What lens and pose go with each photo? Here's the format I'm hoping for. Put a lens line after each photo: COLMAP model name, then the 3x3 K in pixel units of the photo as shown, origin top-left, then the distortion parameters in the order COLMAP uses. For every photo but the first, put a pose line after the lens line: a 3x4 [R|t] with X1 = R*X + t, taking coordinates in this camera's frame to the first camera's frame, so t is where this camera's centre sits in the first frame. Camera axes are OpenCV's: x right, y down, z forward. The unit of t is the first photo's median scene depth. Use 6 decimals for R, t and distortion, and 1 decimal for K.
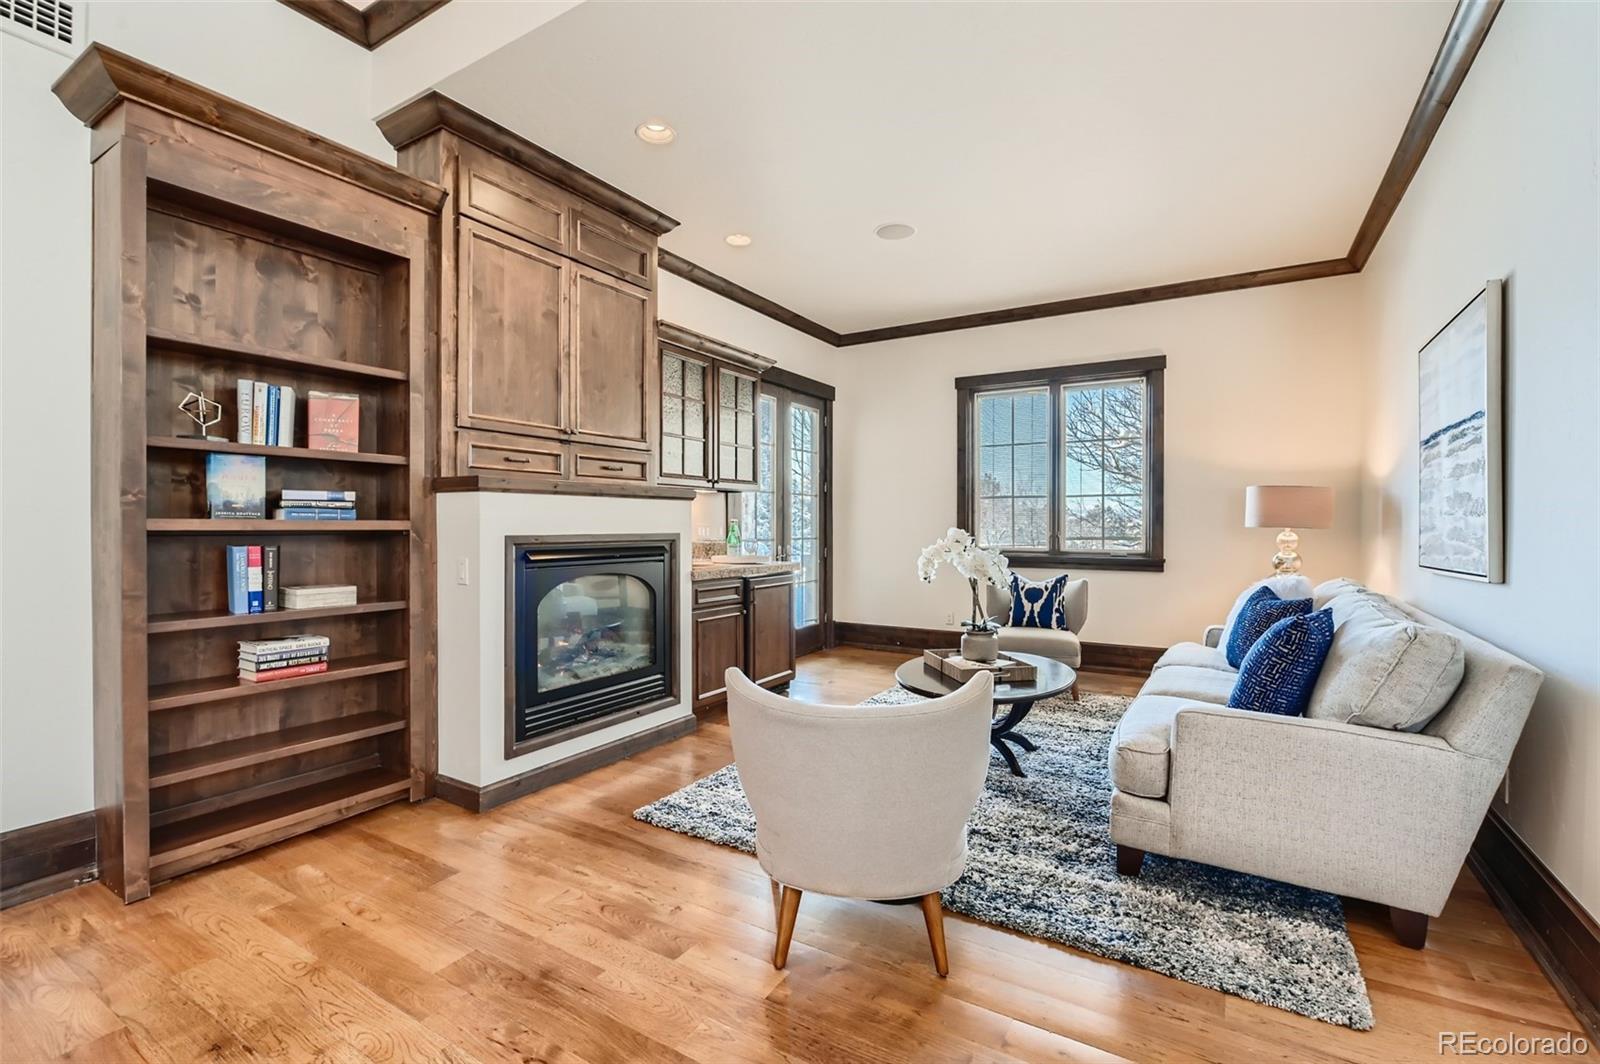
lens RADIAL K [[704.2, 0, 807.7], [0, 704.2, 525.8], [0, 0, 1]] dist [-0.003639, -0.000861]
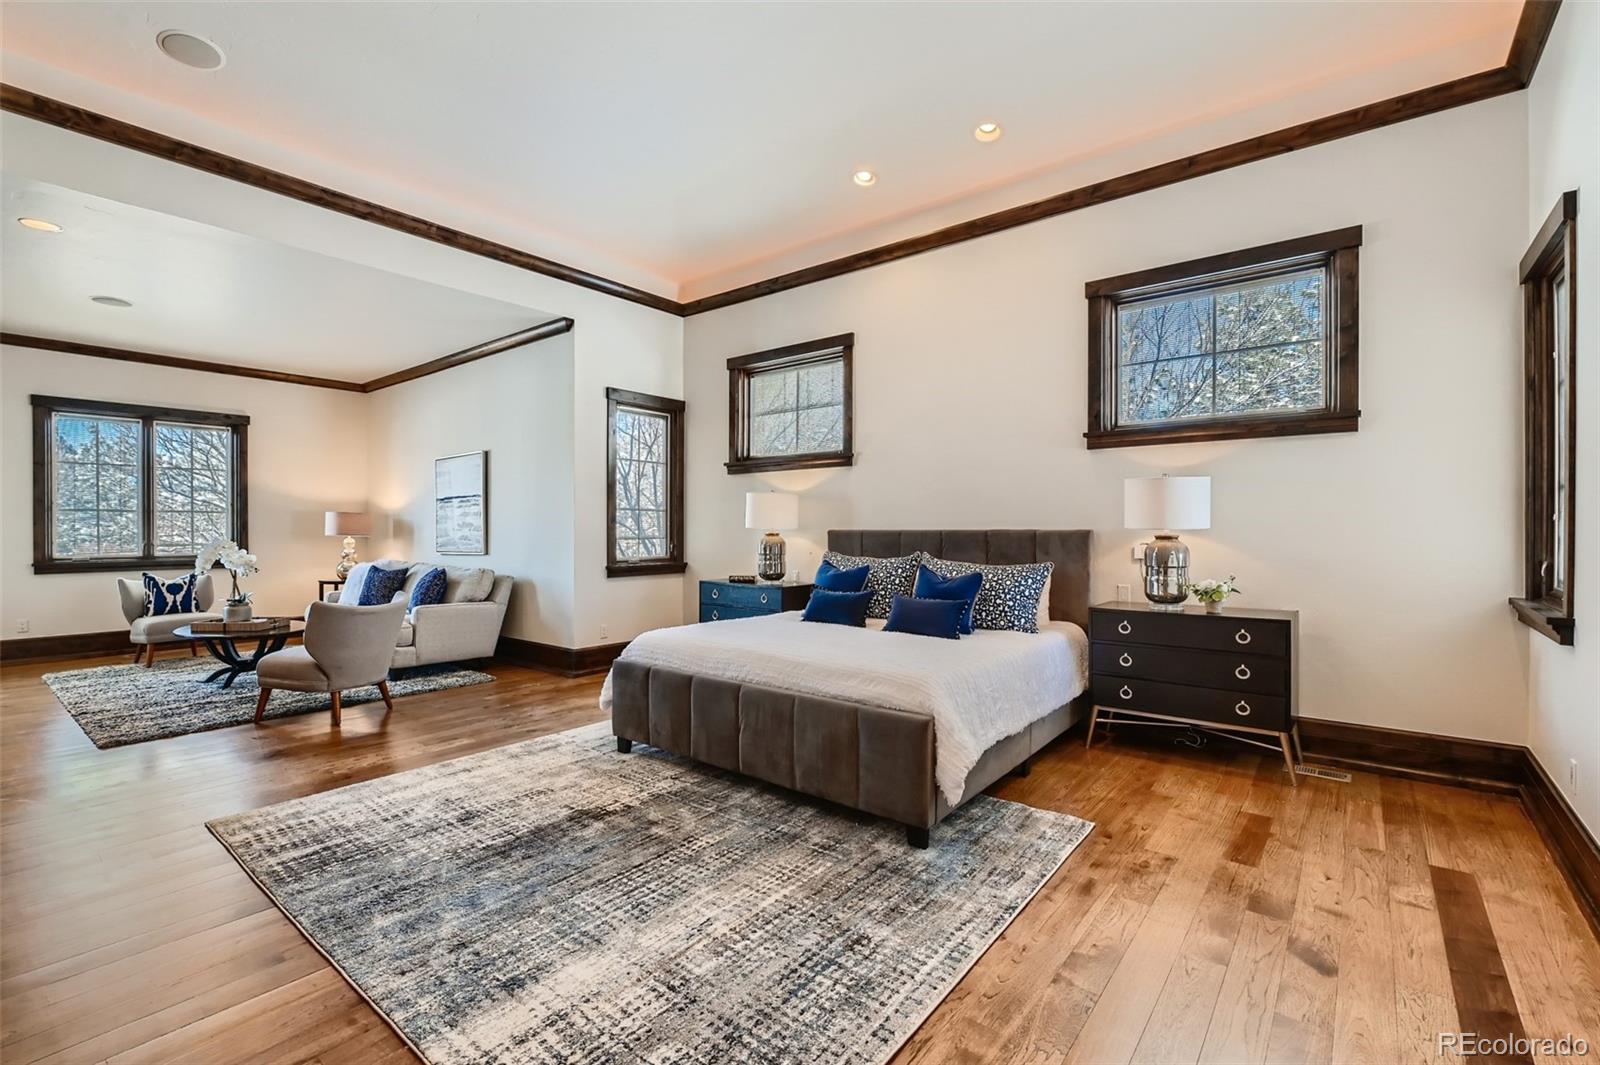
lens RADIAL K [[704.2, 0, 803.3], [0, 704.2, 531.4], [0, 0, 1]] dist [-0.003639, -0.000861]
pose [[0.121988, -0.003736, 0.992525, -0.839712], [0.001337, 0.999993, 0.003600, -0.012015], [-0.992531, 0.000887, 0.121992, -0.323358]]
